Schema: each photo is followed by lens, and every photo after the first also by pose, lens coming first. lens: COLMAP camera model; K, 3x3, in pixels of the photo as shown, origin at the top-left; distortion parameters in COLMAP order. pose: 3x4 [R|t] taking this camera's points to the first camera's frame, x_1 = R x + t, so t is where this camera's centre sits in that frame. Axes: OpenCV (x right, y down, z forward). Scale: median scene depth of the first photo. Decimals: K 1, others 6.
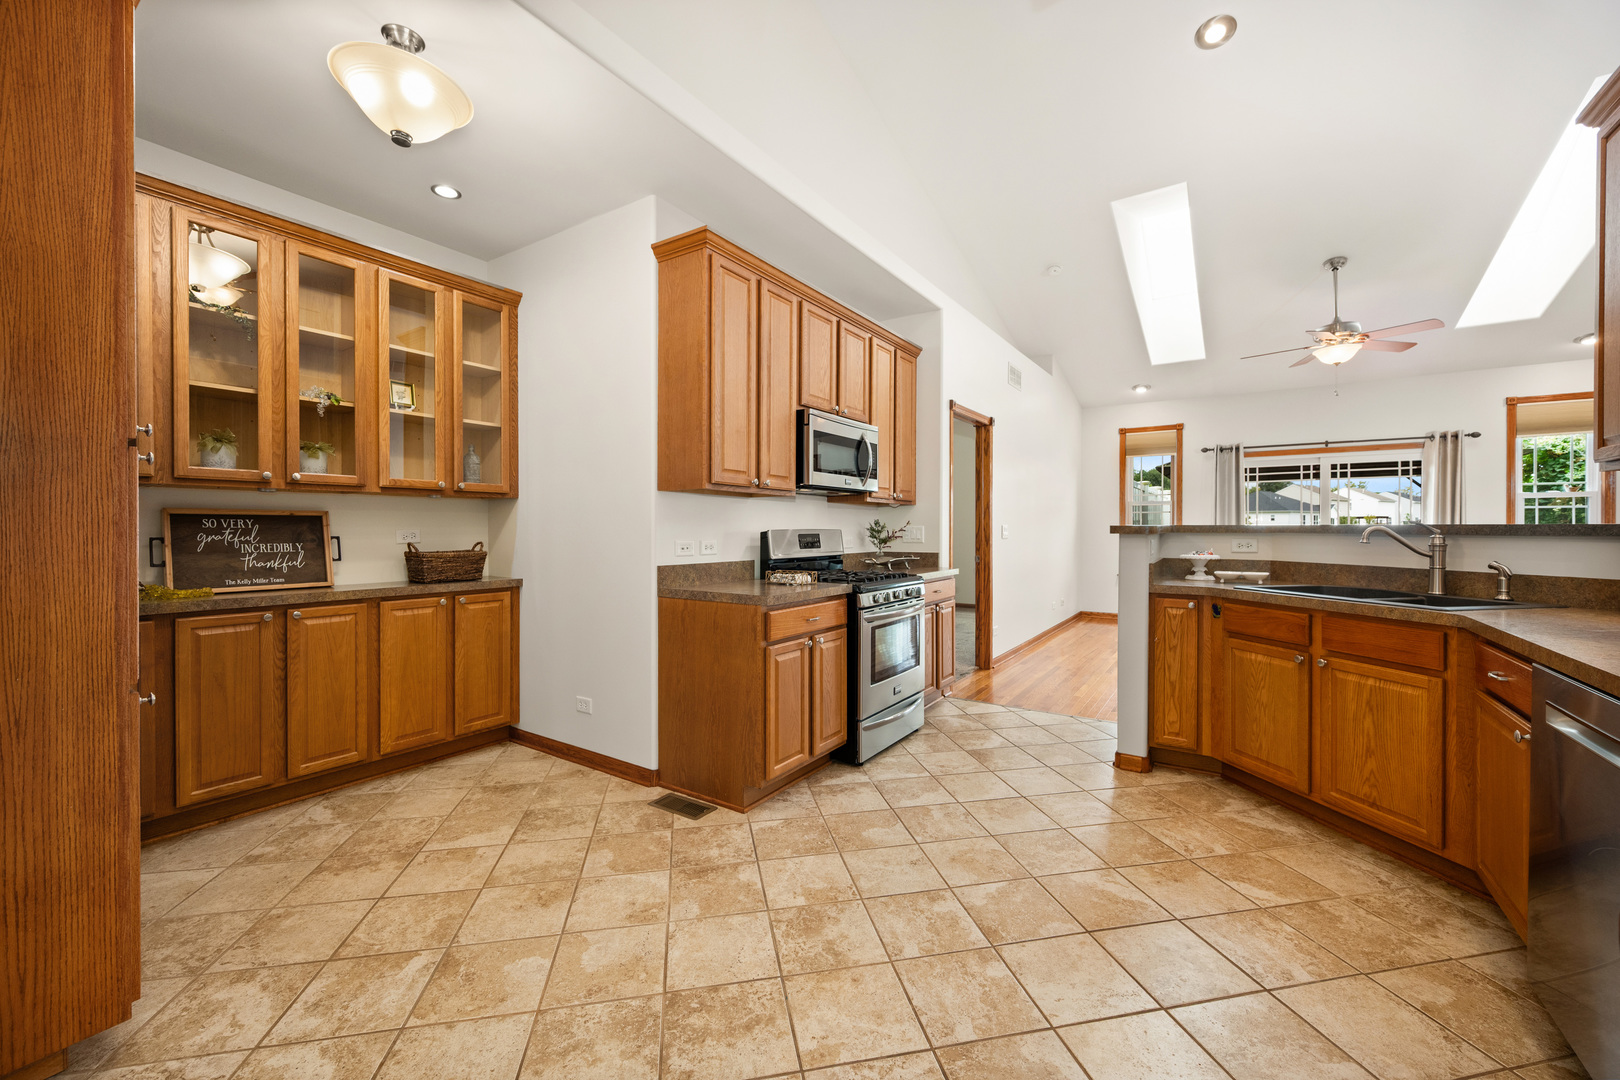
lens RADIAL K [[635.4, 0, 822.9], [0, 635.4, 533.8], [0, 0, 1]] dist [0.003234, 0.000058]
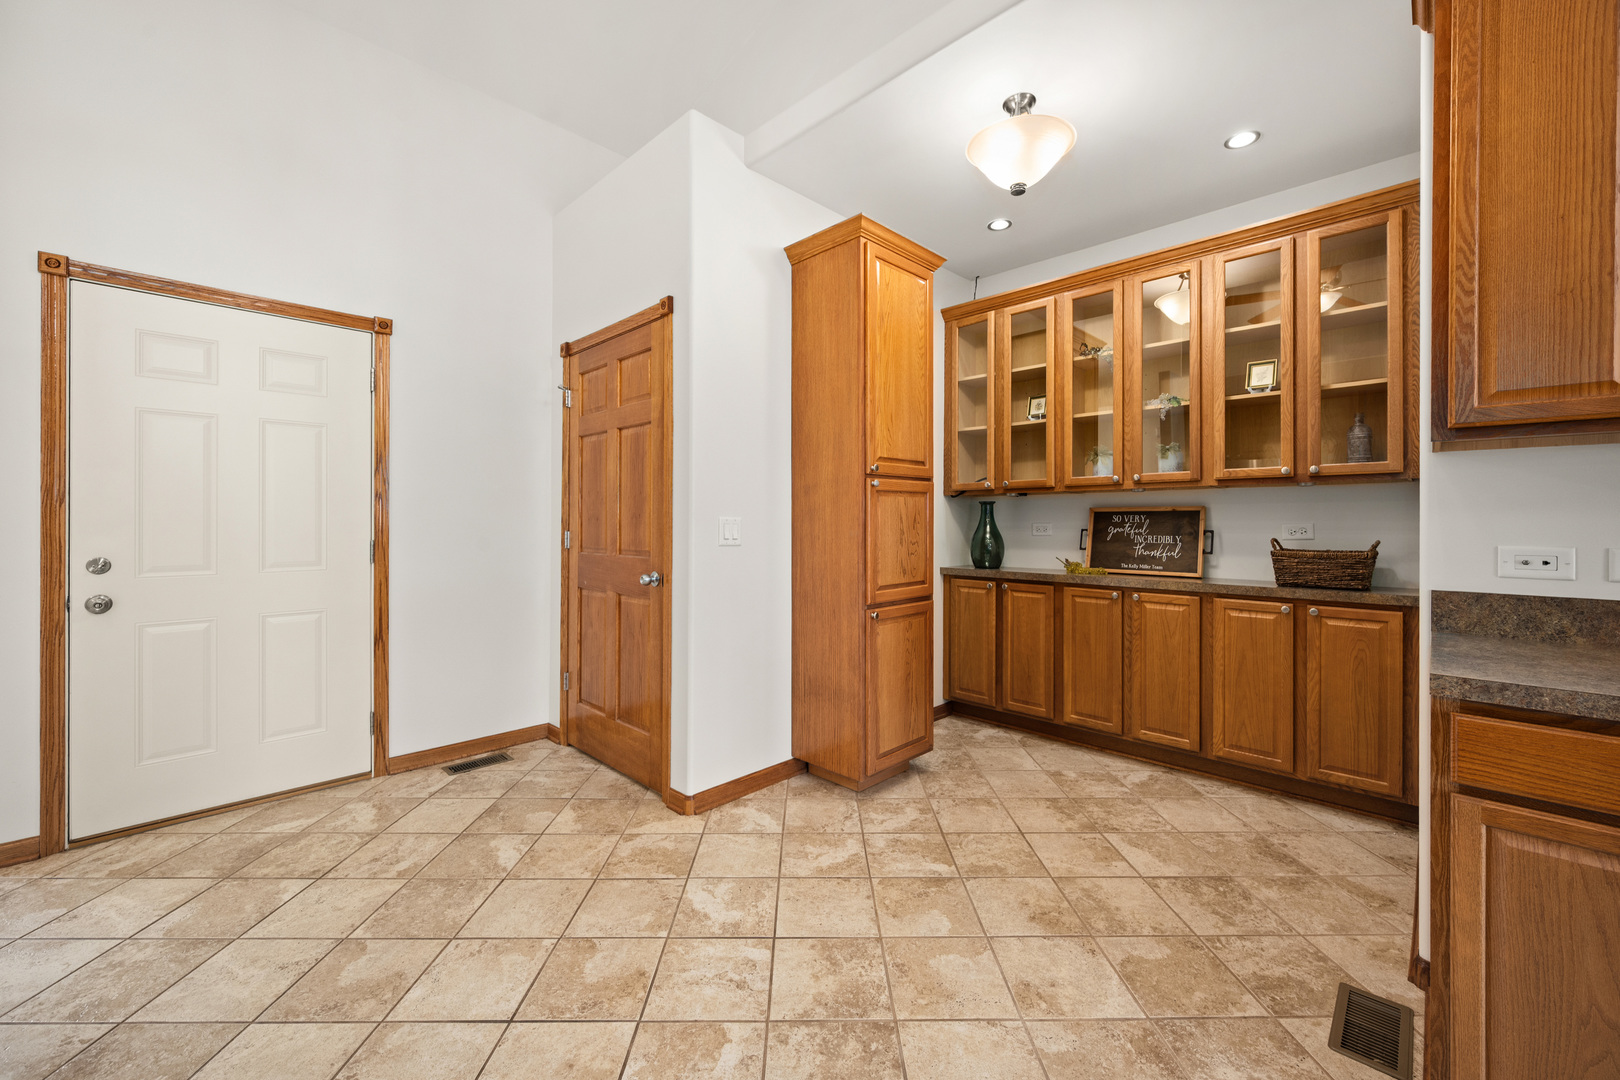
lens RADIAL K [[638.3, 0, 810.8], [0, 638.3, 521.3], [0, 0, 1]] dist [-0.001685, -0.000261]
pose [[-0.193596, -0.003525, -0.981075, 0.393845], [-0.009082, 0.999957, -0.001801, -0.002660], [0.981039, 0.008562, -0.193620, 0.600128]]
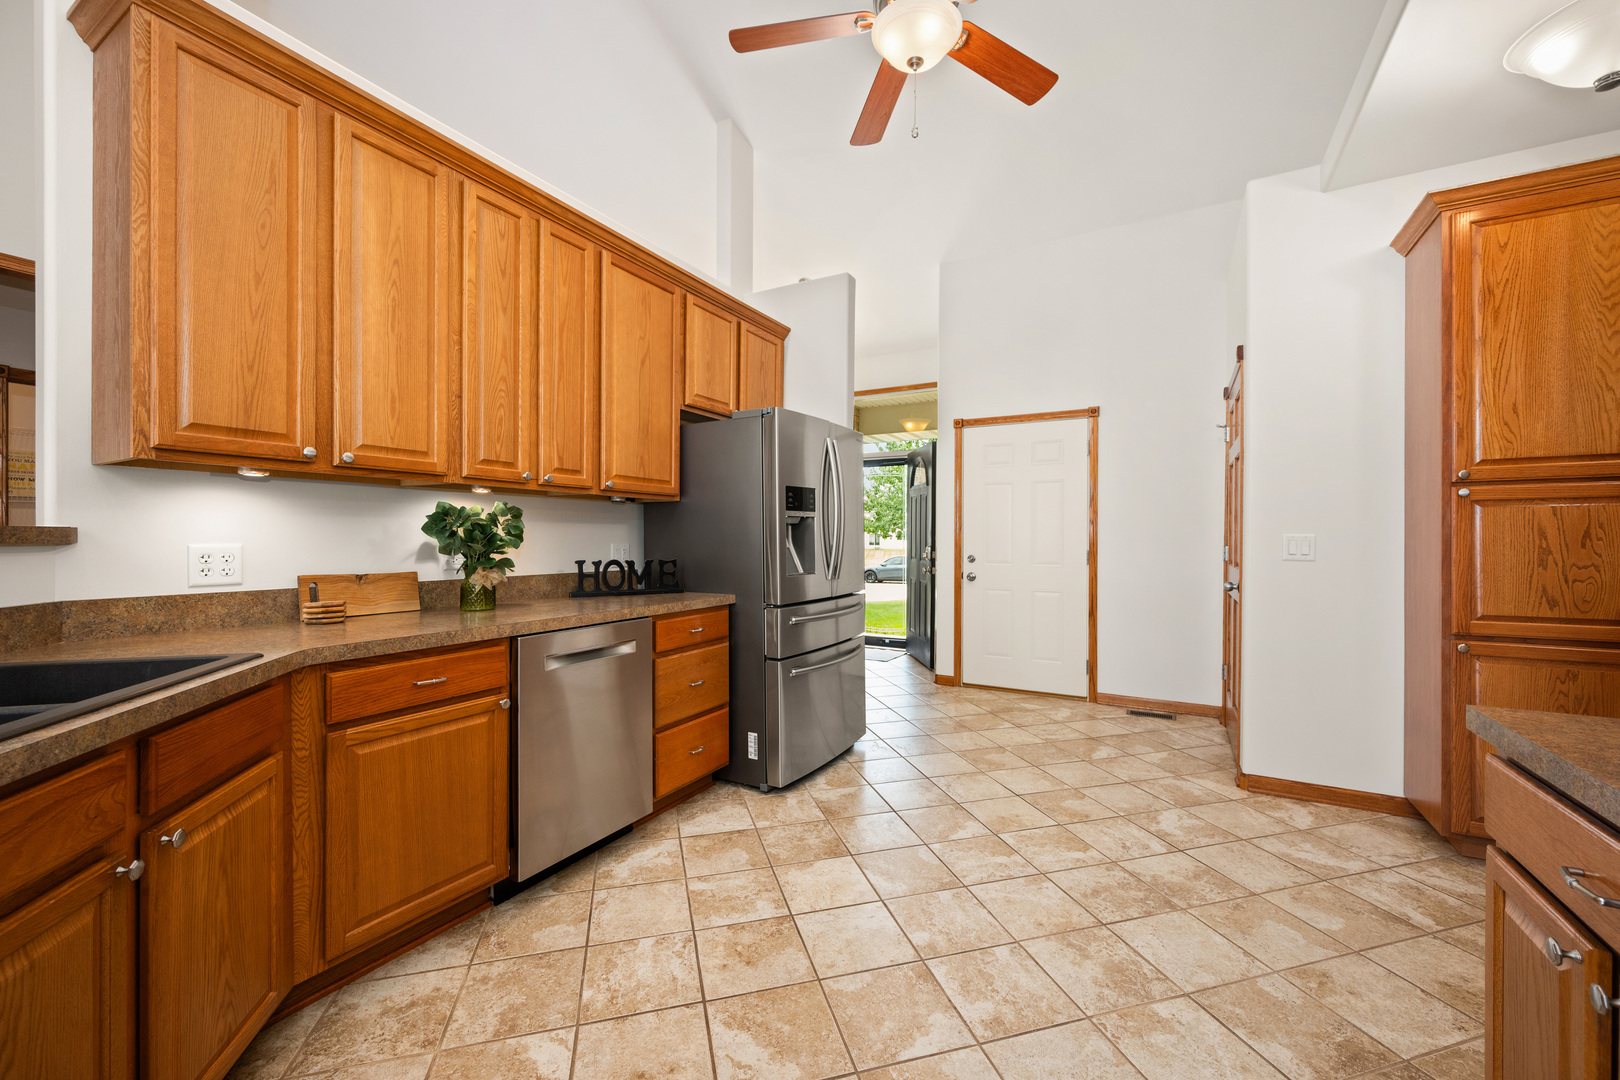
lens RADIAL K [[635.4, 0, 822.9], [0, 635.4, 533.8], [0, 0, 1]] dist [0.003234, 0.000058]
pose [[-0.996750, -0.004933, -0.080406, 0.318723], [-0.005029, 0.999987, 0.000992, -0.006494], [0.080400, 0.001393, -0.996762, 1.245942]]
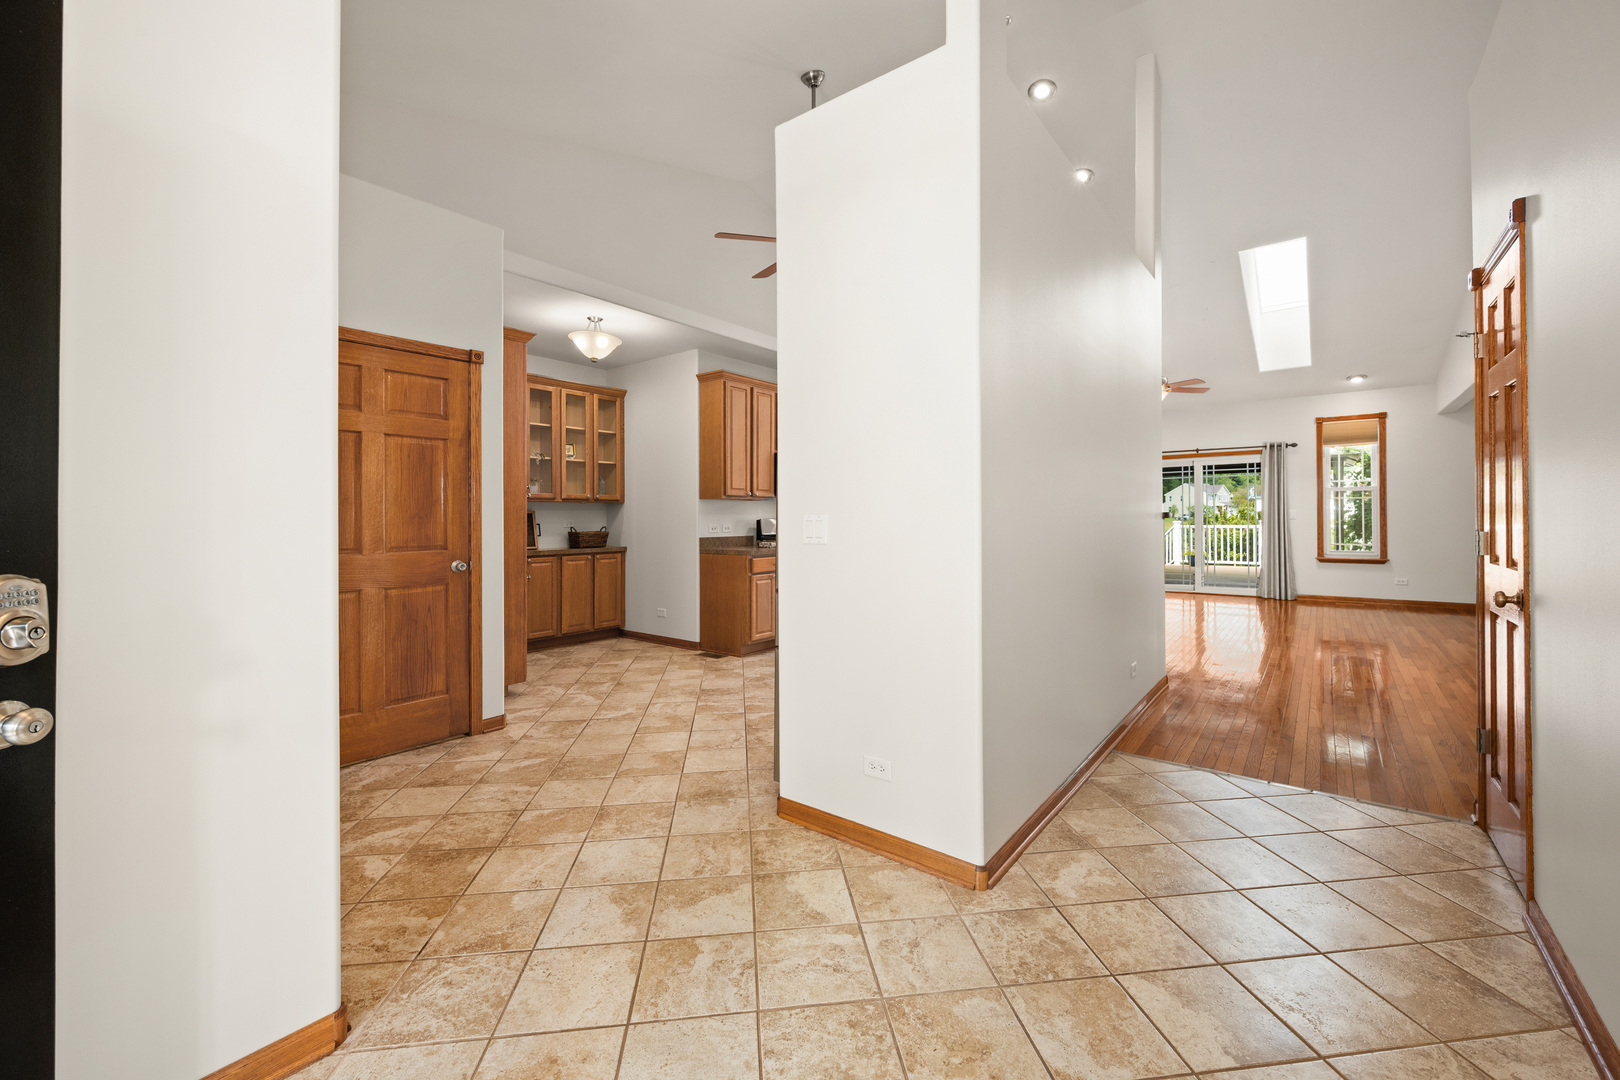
lens RADIAL K [[645.3, 0, 832.6], [0, 645.3, 506.4], [0, 0, 1]] dist [0.000397, -0.000005]
pose [[0.997994, -0.008666, -0.062715, 0.283002], [0.007181, 0.999689, -0.023867, 0.005091], [0.062903, 0.023369, 0.997746, -0.988526]]
